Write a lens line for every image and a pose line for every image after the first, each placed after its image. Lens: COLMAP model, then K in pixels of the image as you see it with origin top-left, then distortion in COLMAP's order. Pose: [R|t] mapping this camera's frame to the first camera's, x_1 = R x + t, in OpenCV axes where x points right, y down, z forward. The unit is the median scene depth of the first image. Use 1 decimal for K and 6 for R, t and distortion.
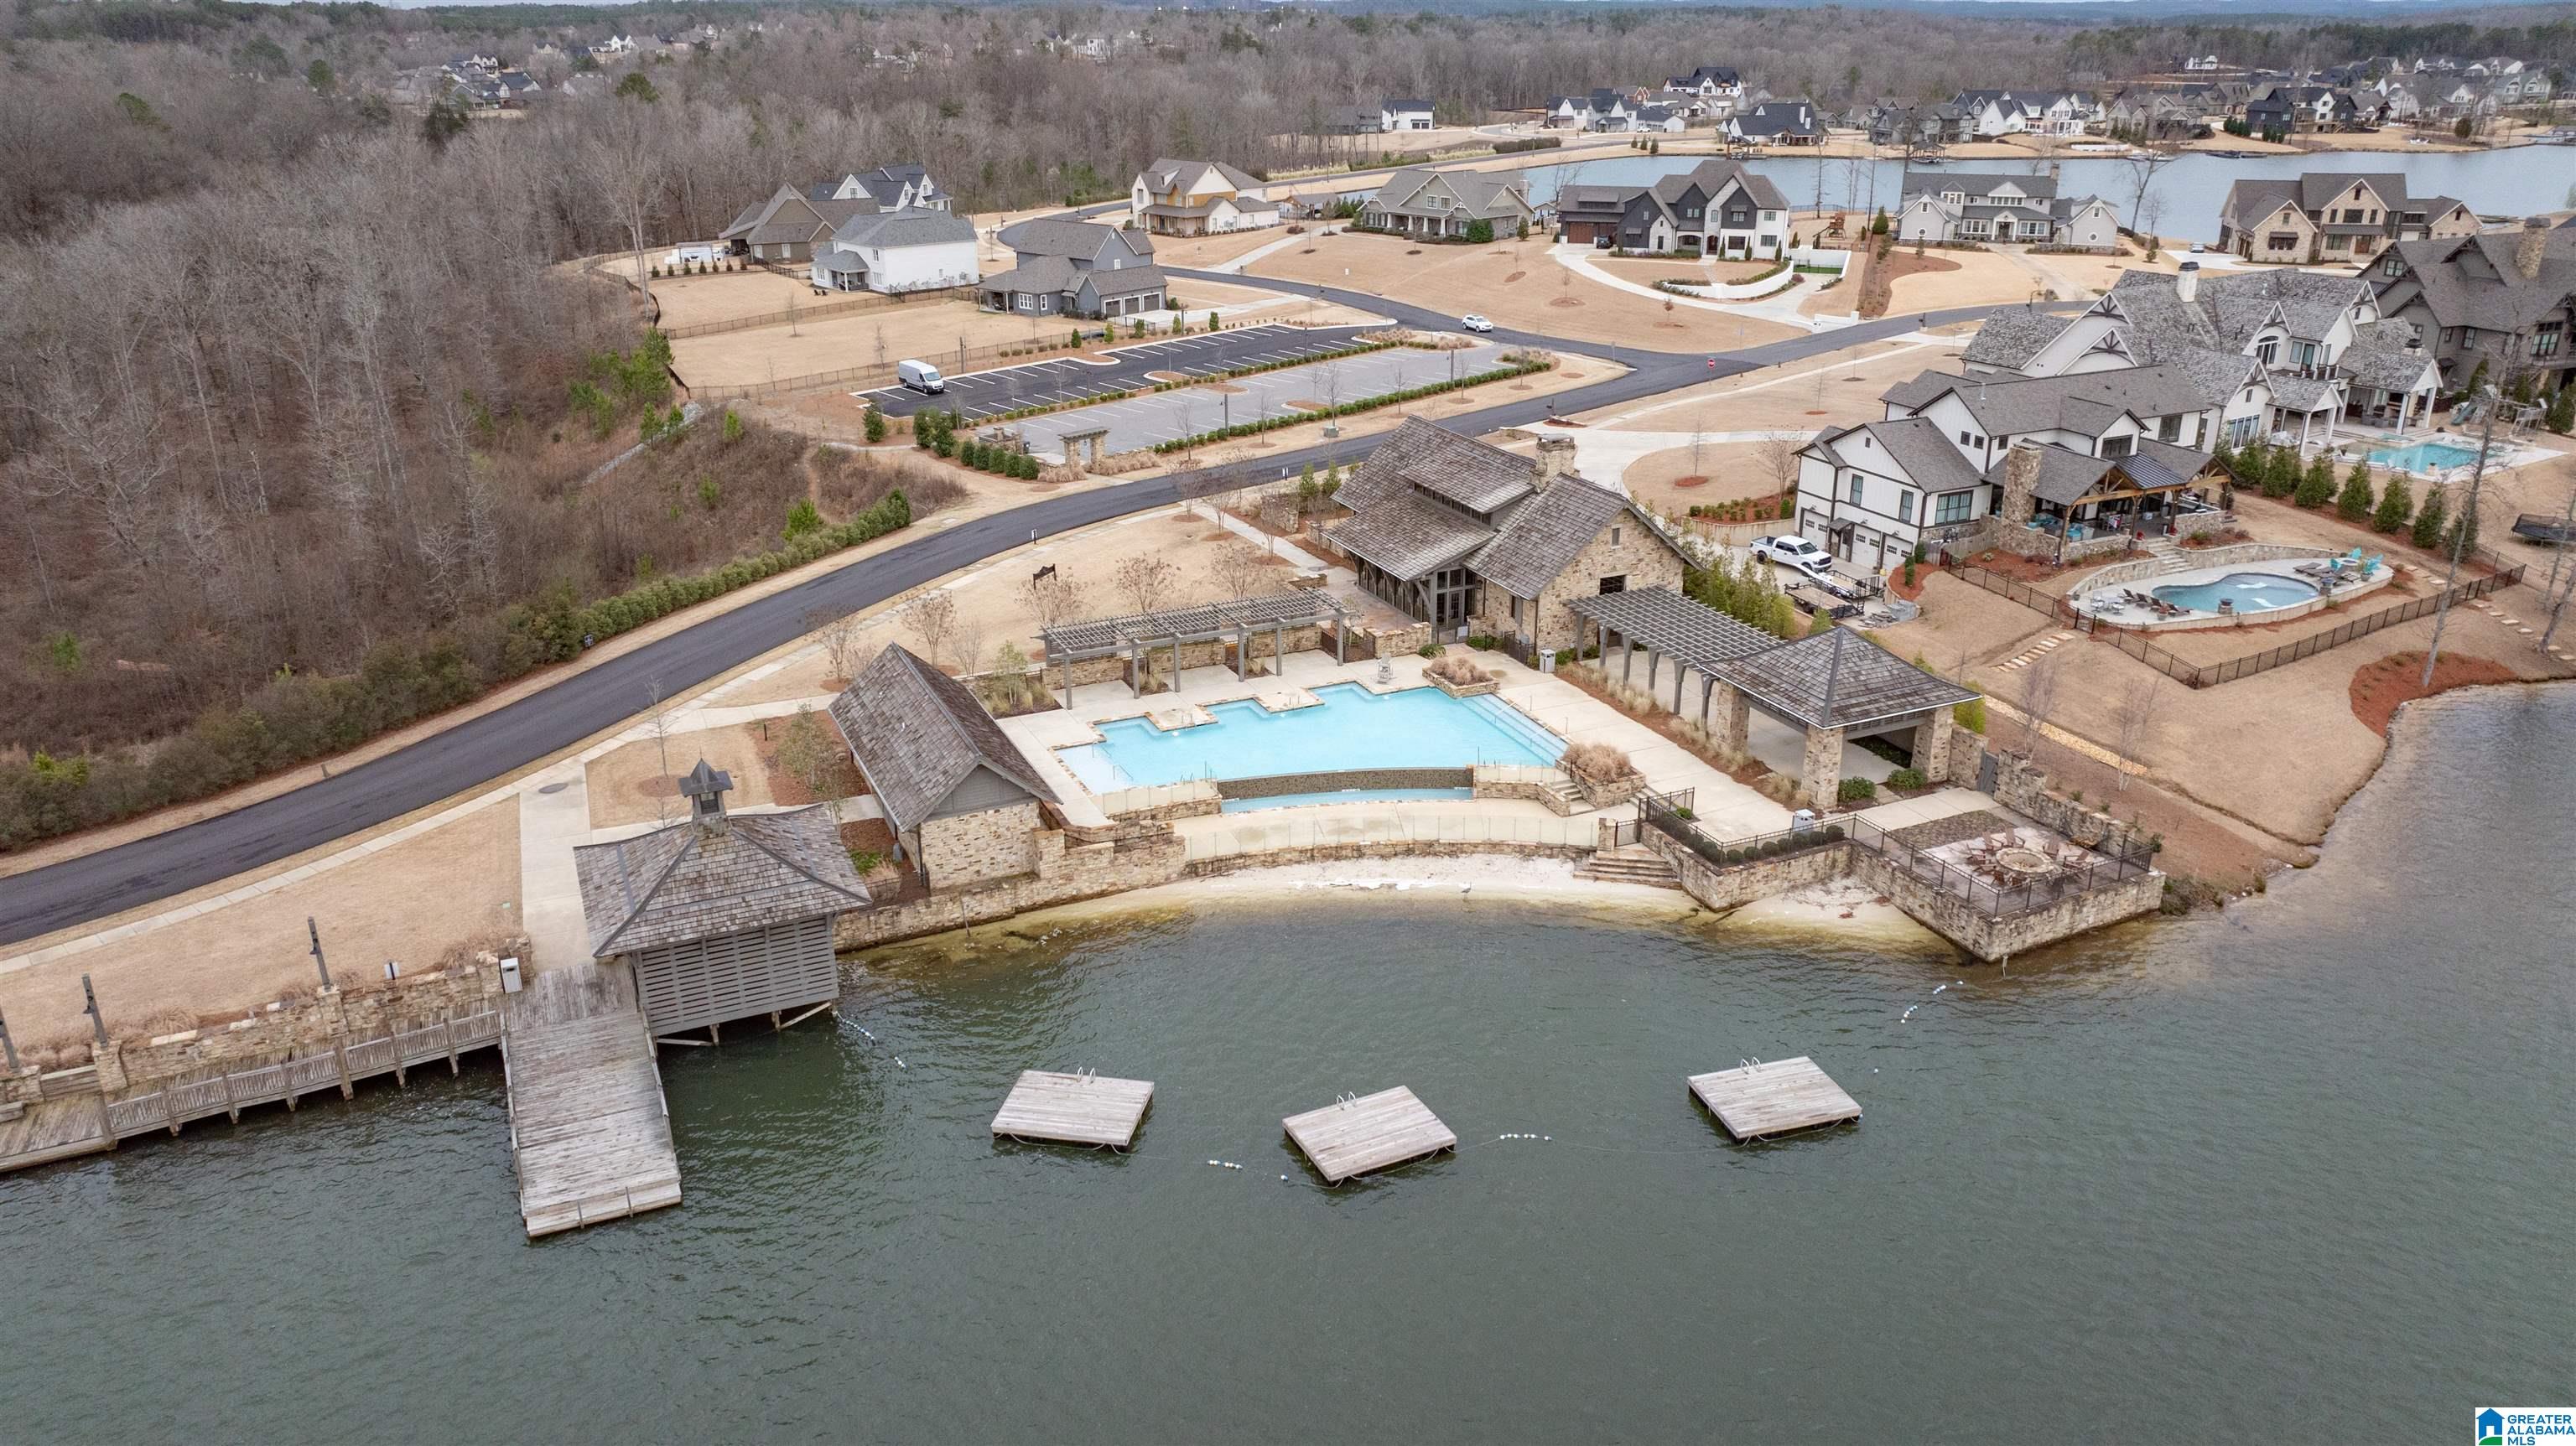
lens RADIAL K [[1804.3, 0, 1288.0], [0, 1804.3, 723.0], [0, 0, 1]] dist [-0.021745, 0.001636]
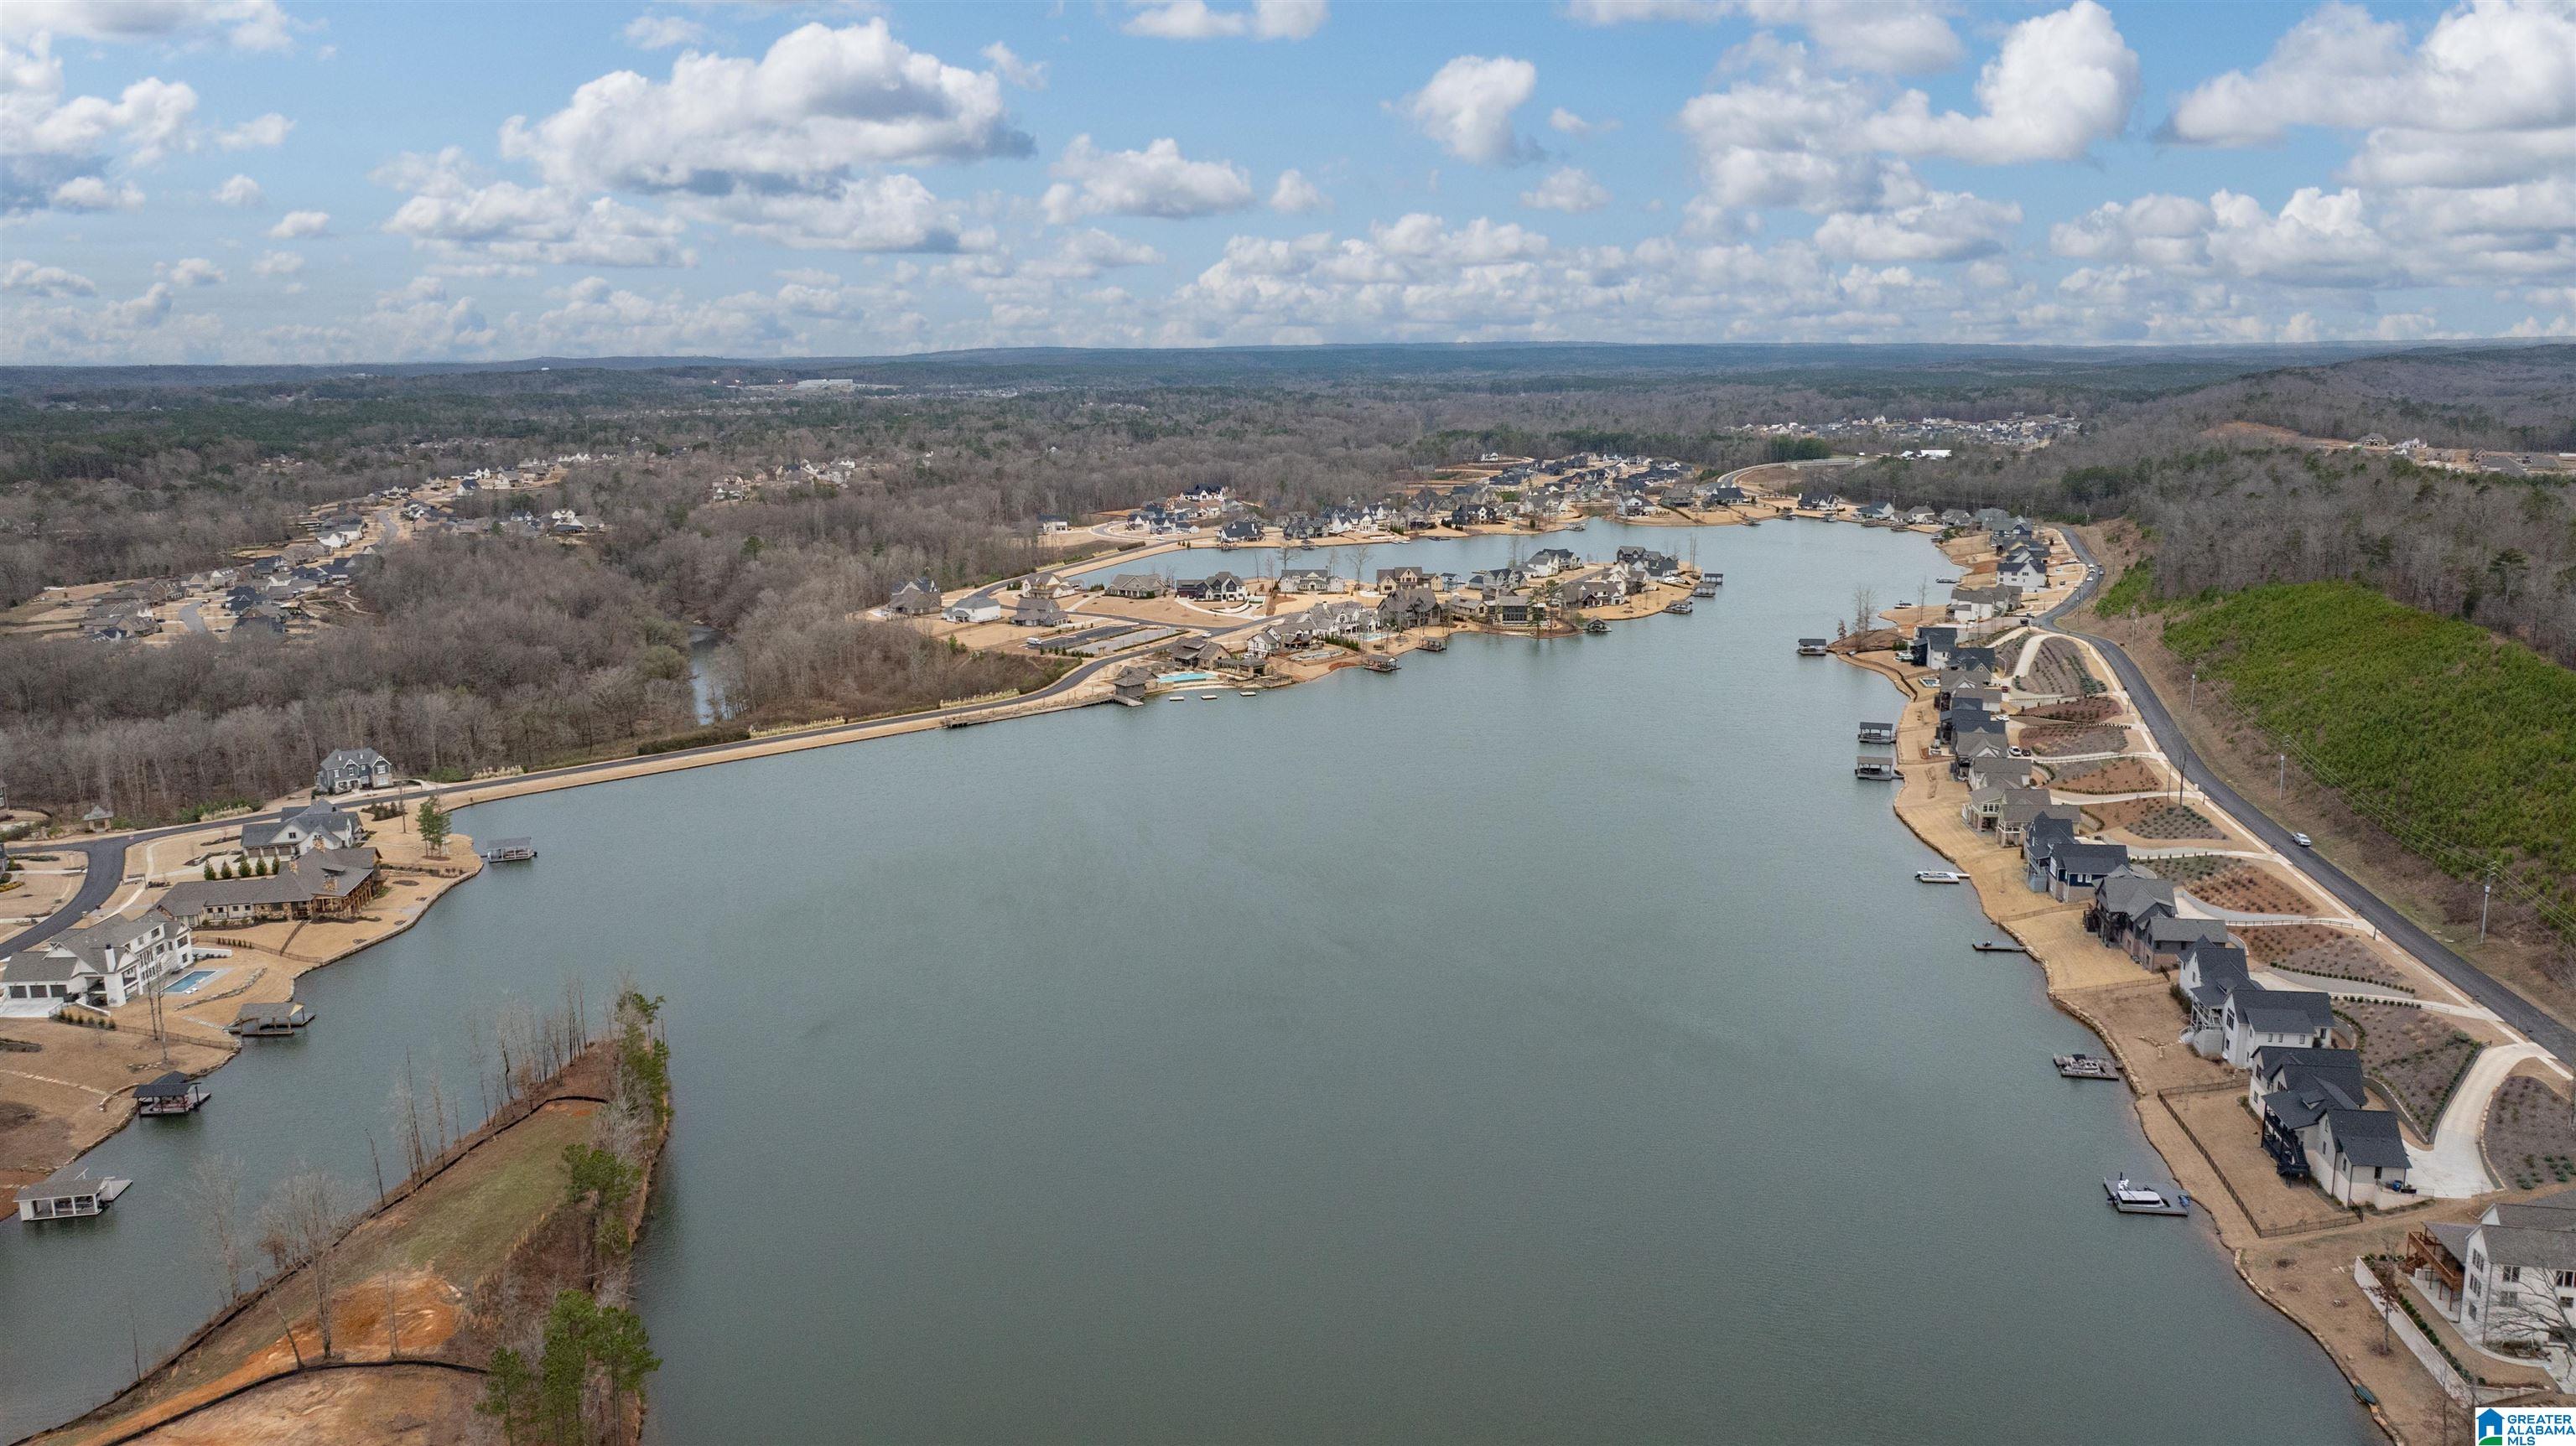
lens RADIAL K [[1804.3, 0, 1288.0], [0, 1804.3, 723.0], [0, 0, 1]] dist [-0.021745, 0.001636]
pose [[0.962526, -0.061429, 0.264139, -0.534327], [0.105588, 0.982037, -0.156379, 0.486780], [-0.249788, 0.178409, 0.951723, -2.114765]]
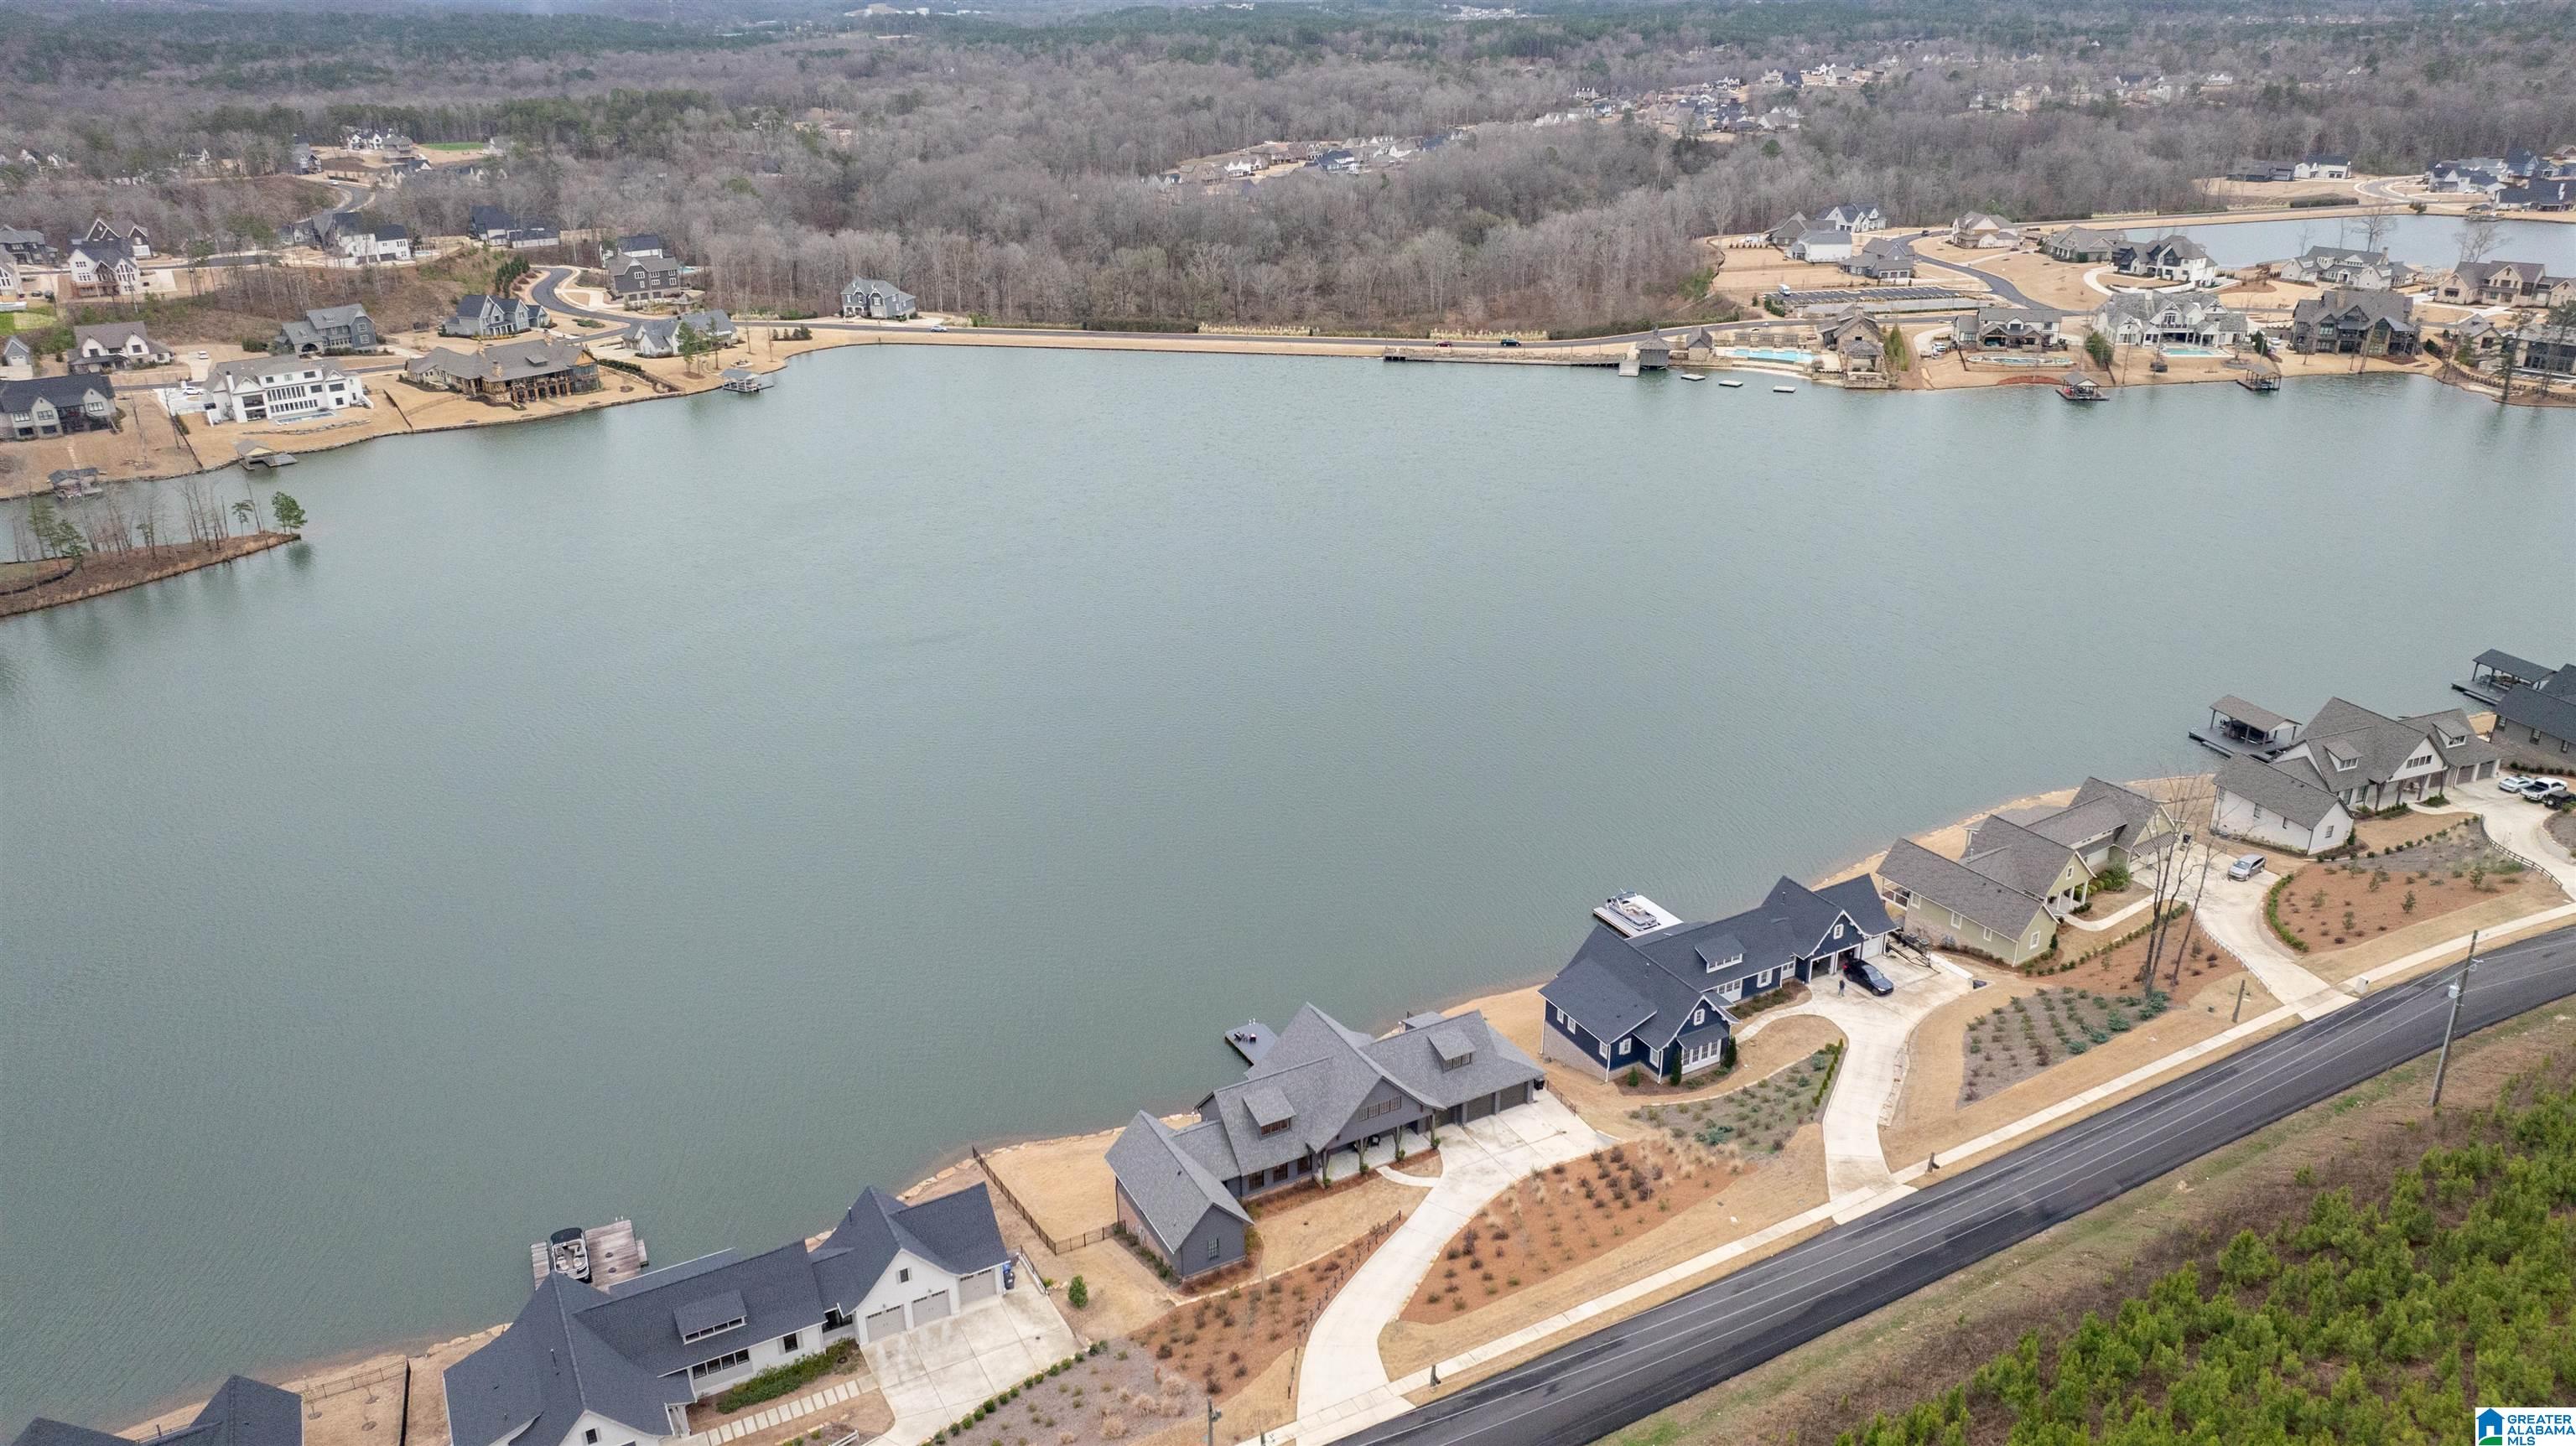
lens RADIAL K [[1781.5, 0, 1288.0], [0, 1781.5, 723.0], [0, 0, 1]] dist [-0.000326, 0.004110]
pose [[0.798369, 0.229946, -0.556536, 0.726266], [-0.213576, 0.972264, 0.095331, 0.307772], [0.563021, 0.042753, 0.825336, -1.443668]]
